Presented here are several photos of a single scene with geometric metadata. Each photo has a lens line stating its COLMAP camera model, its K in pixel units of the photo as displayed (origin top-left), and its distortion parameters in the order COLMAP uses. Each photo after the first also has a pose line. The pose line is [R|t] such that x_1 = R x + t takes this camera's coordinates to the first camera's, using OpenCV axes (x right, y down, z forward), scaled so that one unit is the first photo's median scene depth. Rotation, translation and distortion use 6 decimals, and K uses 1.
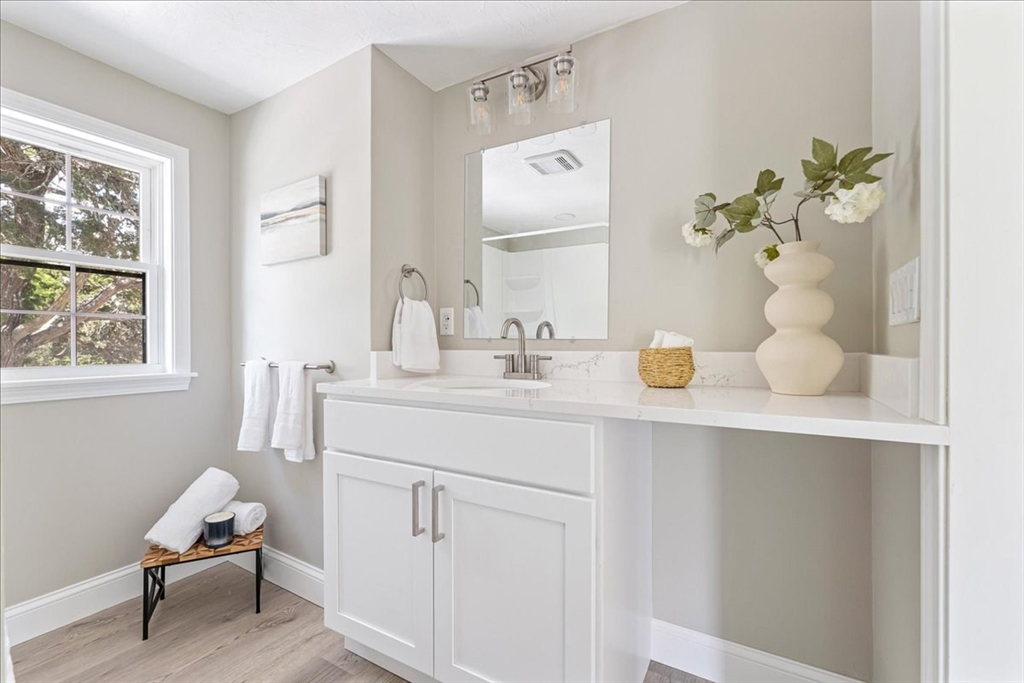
lens RADIAL K [[435.7, 0, 518.4], [0, 435.7, 348.6], [0, 0, 1]] dist [-0.001351, 0.000003]
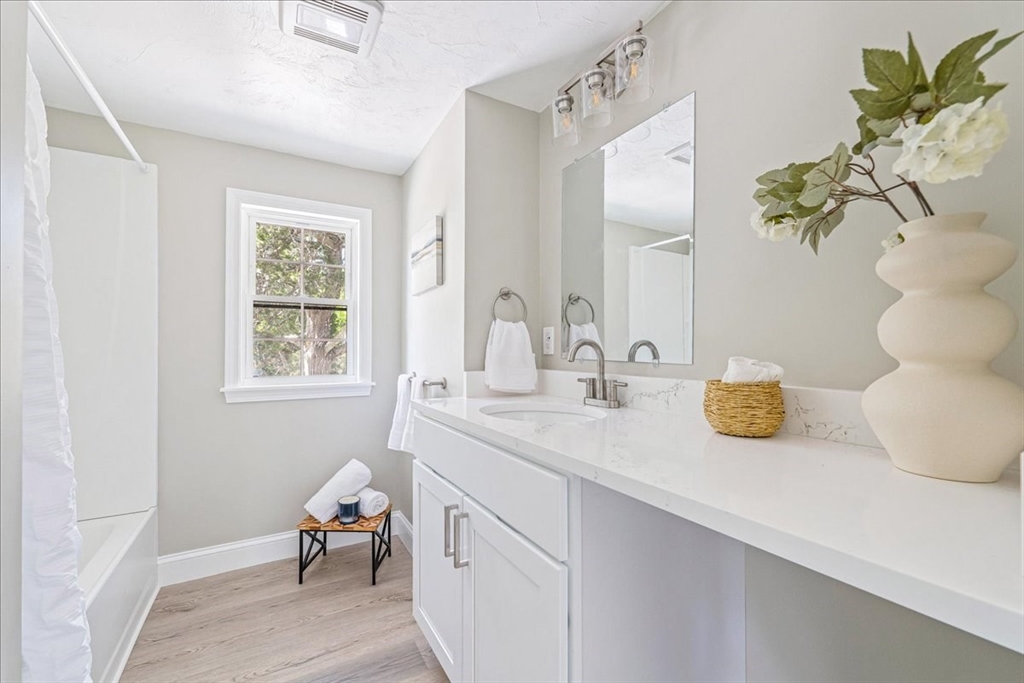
lens RADIAL K [[428.4, 0, 517.6], [0, 428.4, 347.1], [0, 0, 1]] dist [0.001101, -0.000098]
pose [[0.862232, -0.003025, -0.506504, 0.310625], [-0.004538, 0.999896, -0.013695, -0.039216], [0.506493, 0.014107, 0.862129, 0.146850]]
